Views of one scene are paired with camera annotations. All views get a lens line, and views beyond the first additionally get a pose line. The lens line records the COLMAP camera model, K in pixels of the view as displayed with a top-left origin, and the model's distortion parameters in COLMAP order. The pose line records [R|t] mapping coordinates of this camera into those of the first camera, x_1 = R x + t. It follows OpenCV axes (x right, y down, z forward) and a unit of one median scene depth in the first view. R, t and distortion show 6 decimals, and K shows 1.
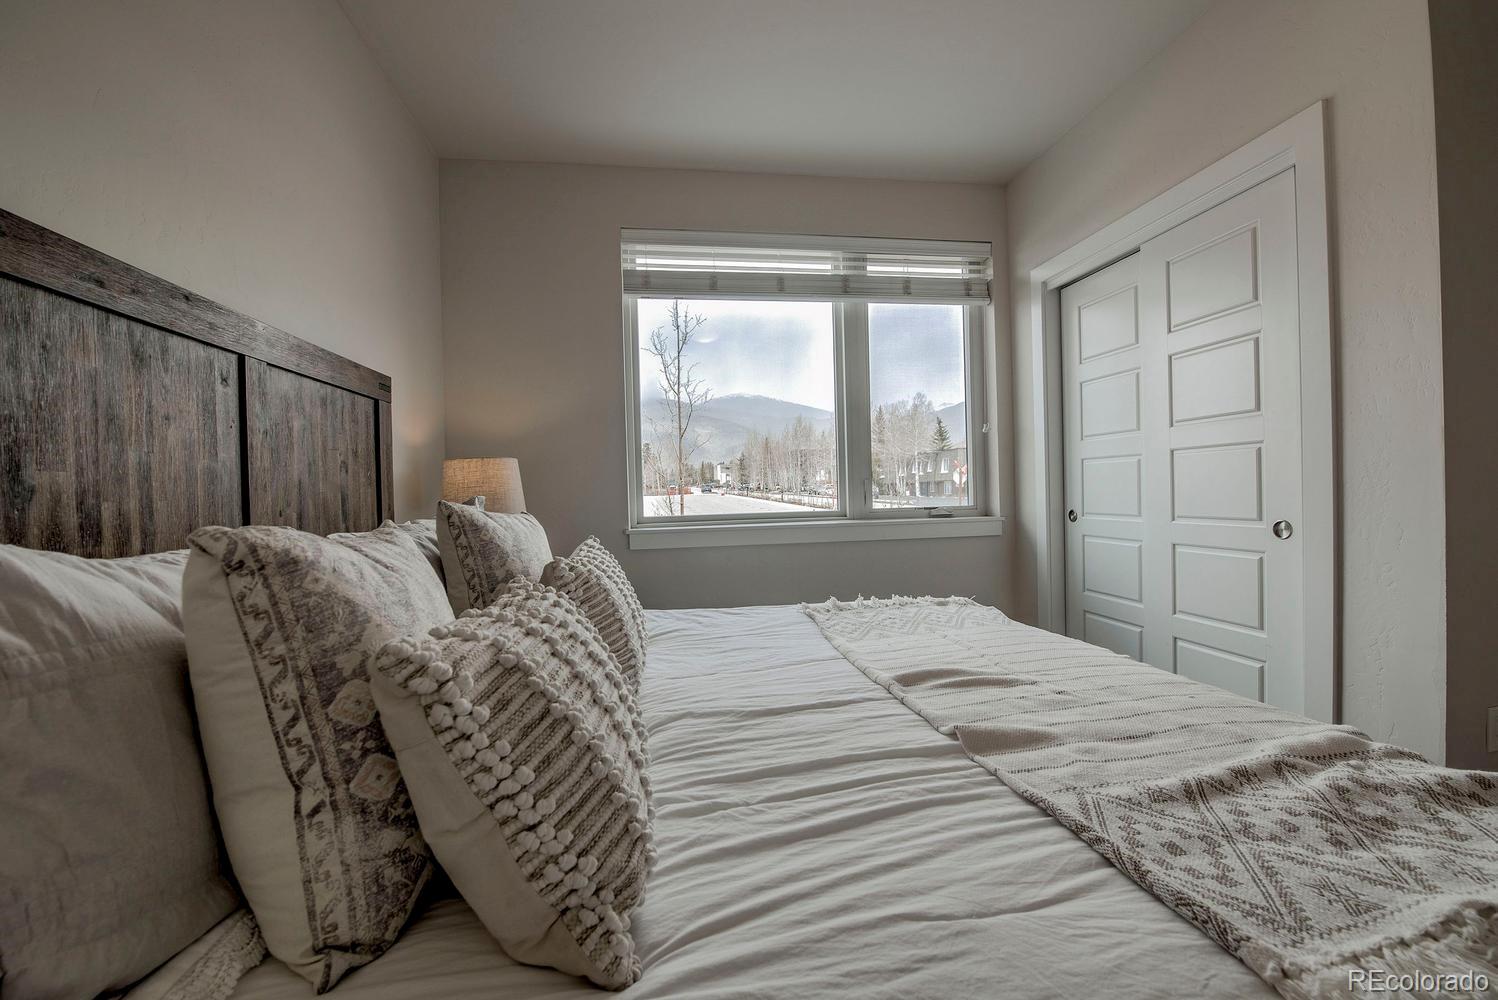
lens RADIAL K [[612.3, 0, 738.7], [0, 612.3, 499.4], [0, 0, 1]] dist [-0.014326, -0.003971]
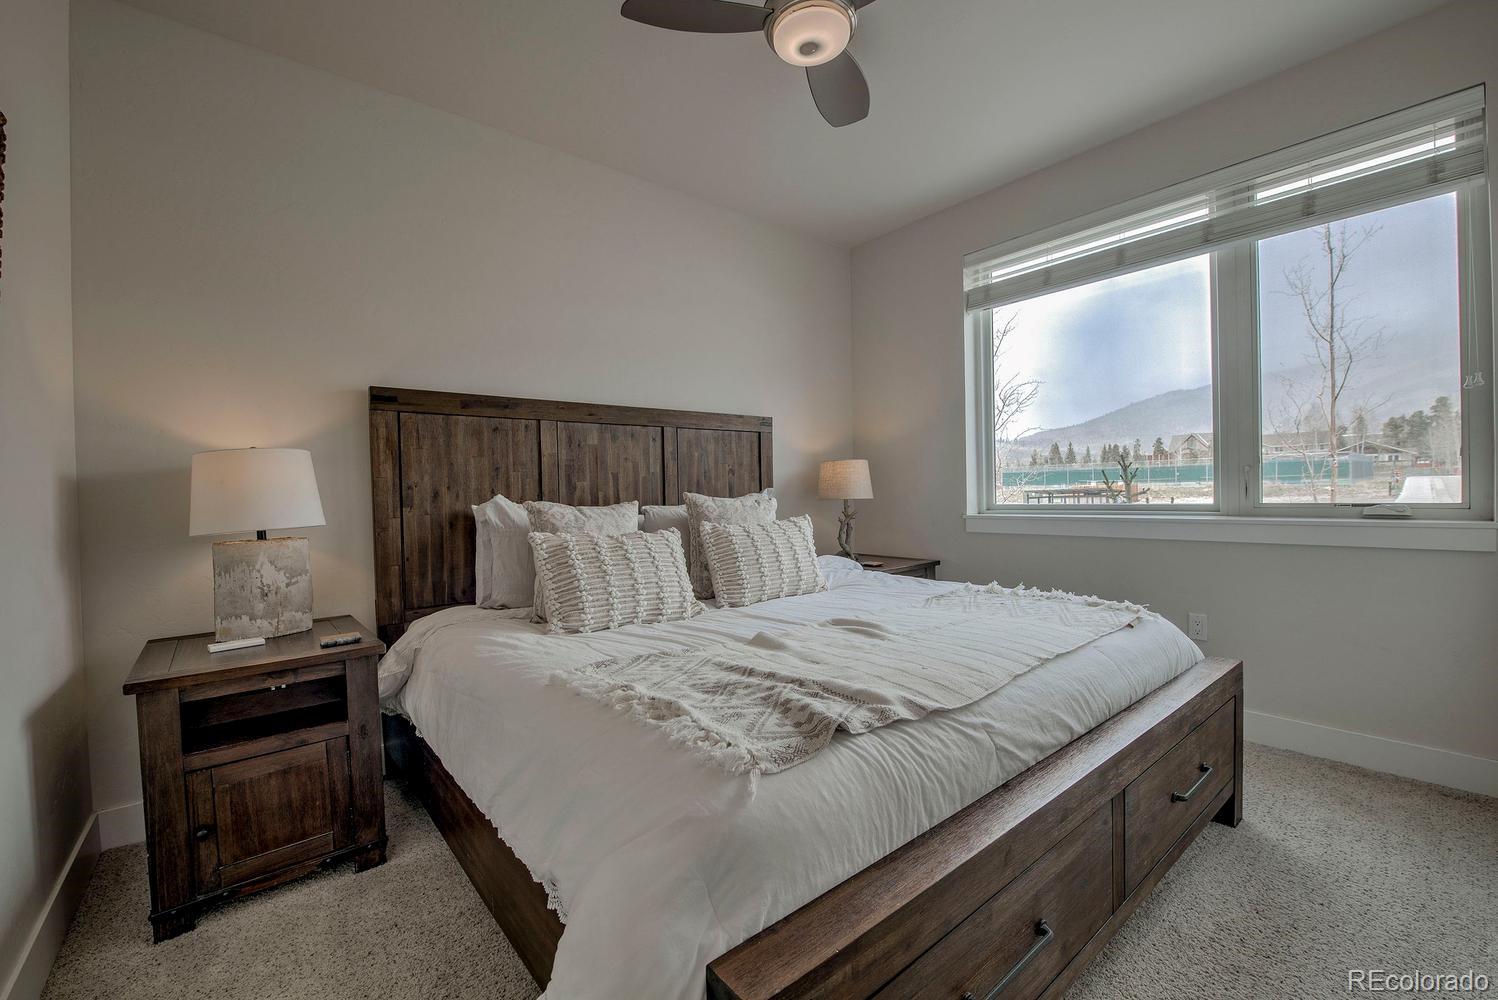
lens RADIAL K [[612.3, 0, 738.7], [0, 612.3, 499.4], [0, 0, 1]] dist [-0.014326, -0.003971]
pose [[0.508233, 0.025831, -0.860832, 0.592304], [0.001932, 0.999513, 0.031132, -0.016423], [0.861217, -0.017485, 0.507936, 0.029890]]
